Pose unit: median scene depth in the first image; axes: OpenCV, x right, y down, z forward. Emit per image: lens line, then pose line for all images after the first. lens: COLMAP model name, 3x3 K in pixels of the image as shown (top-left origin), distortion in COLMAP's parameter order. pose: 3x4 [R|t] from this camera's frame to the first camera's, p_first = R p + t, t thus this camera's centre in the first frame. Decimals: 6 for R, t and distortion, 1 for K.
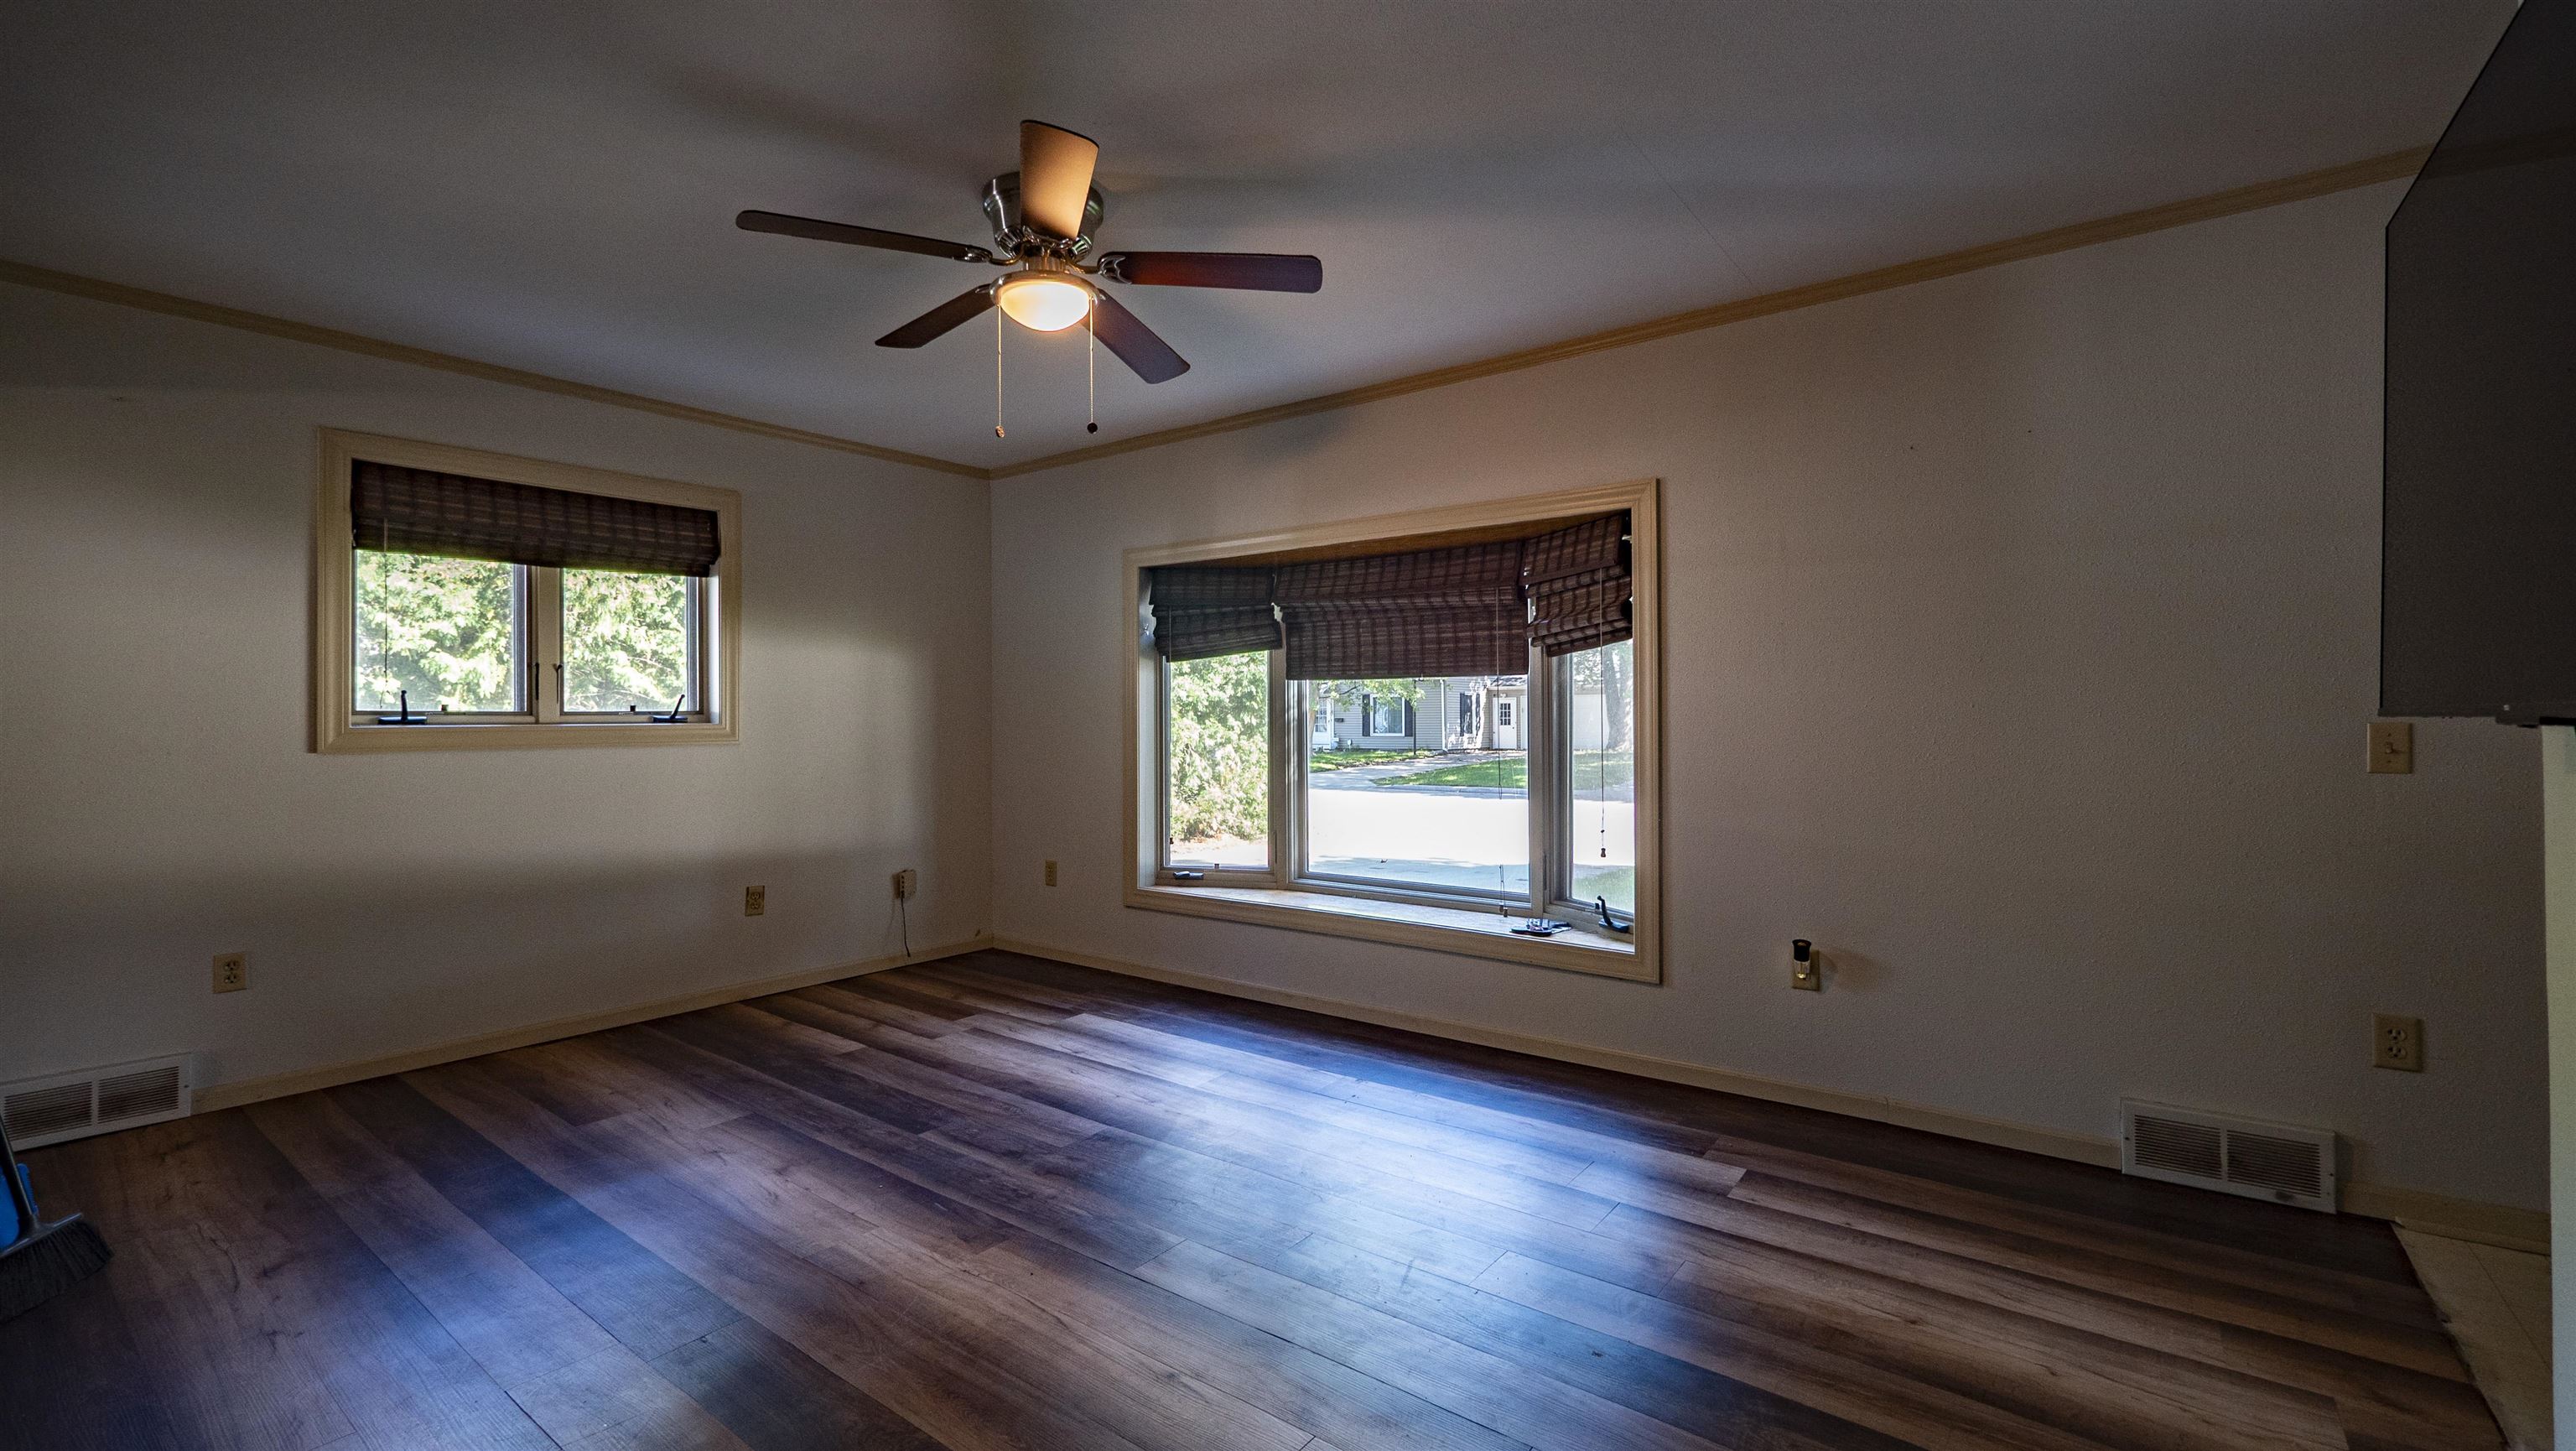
lens RADIAL K [[1089.3, 0, 1271.5], [0, 1089.3, 722.8], [0, 0, 1]] dist [-0.007459, -0.000044]
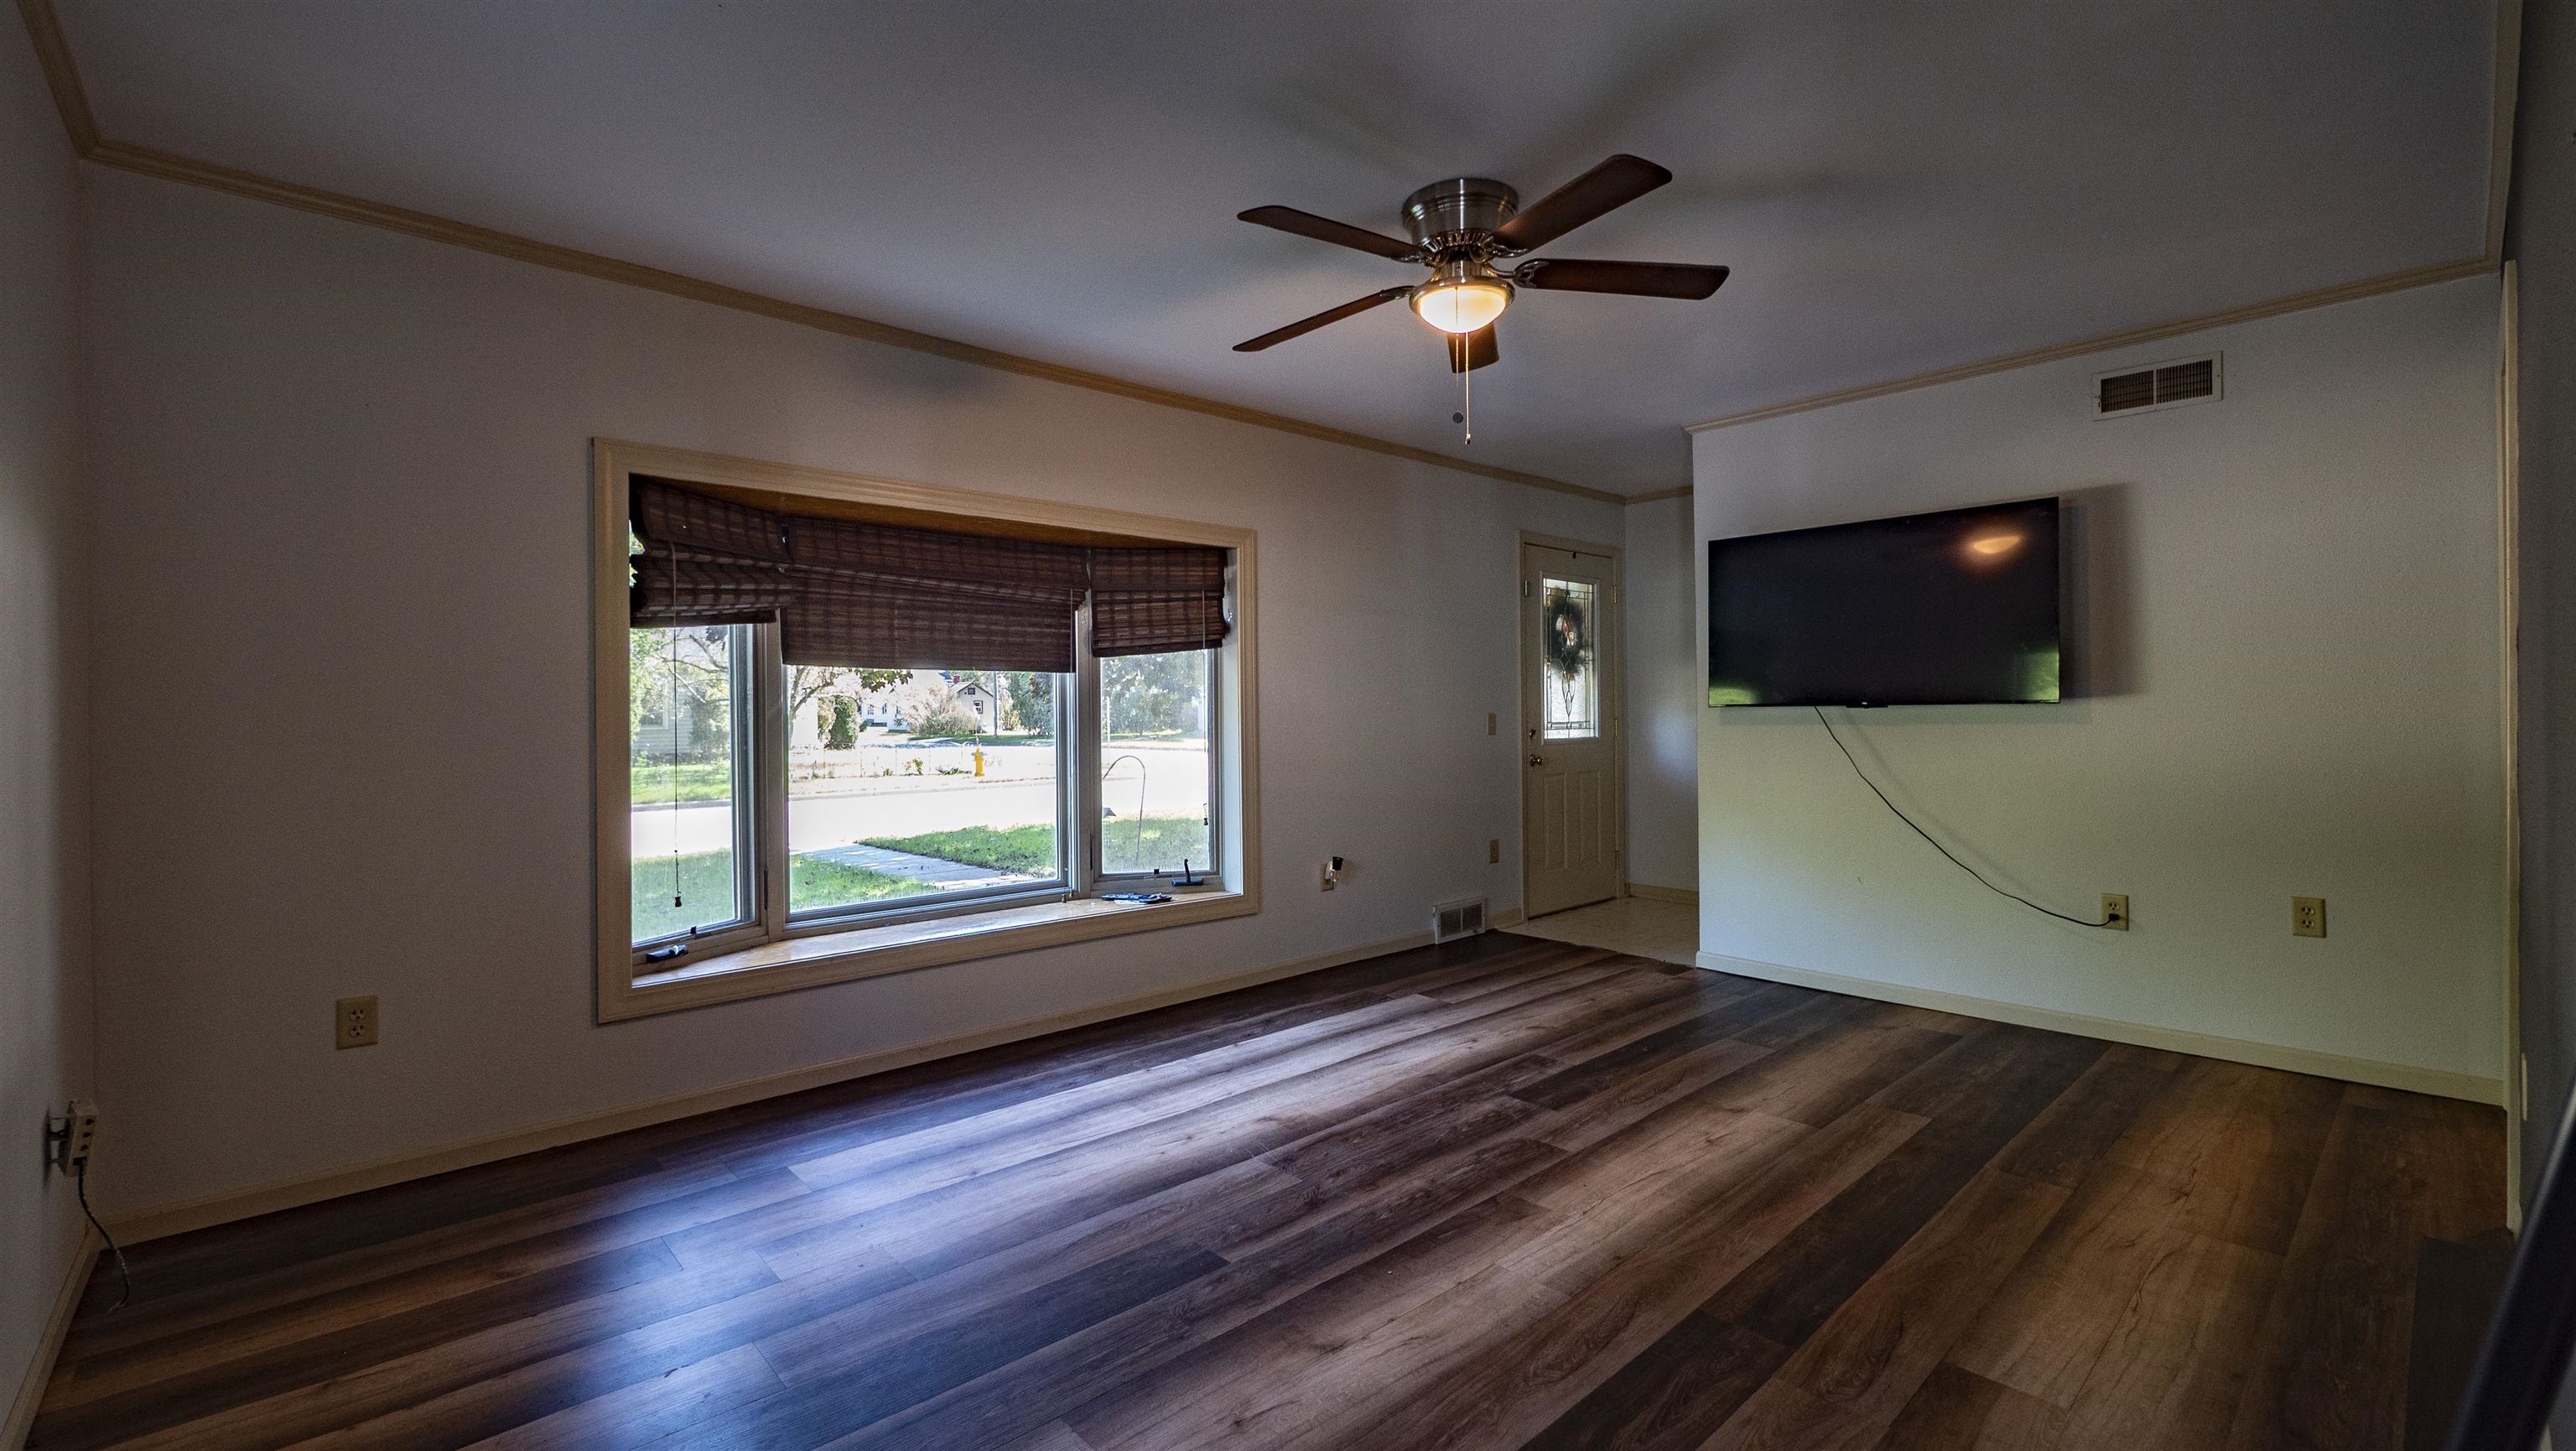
lens RADIAL K [[1089.3, 0, 1272.9], [0, 1089.3, 716.8], [0, 0, 1]] dist [-0.007459, -0.000044]
pose [[0.174358, -0.002119, 0.984680, -0.912574], [0.012550, 0.999921, -0.000070, 0.002573], [-0.984602, 0.012369, 0.174370, 0.720861]]
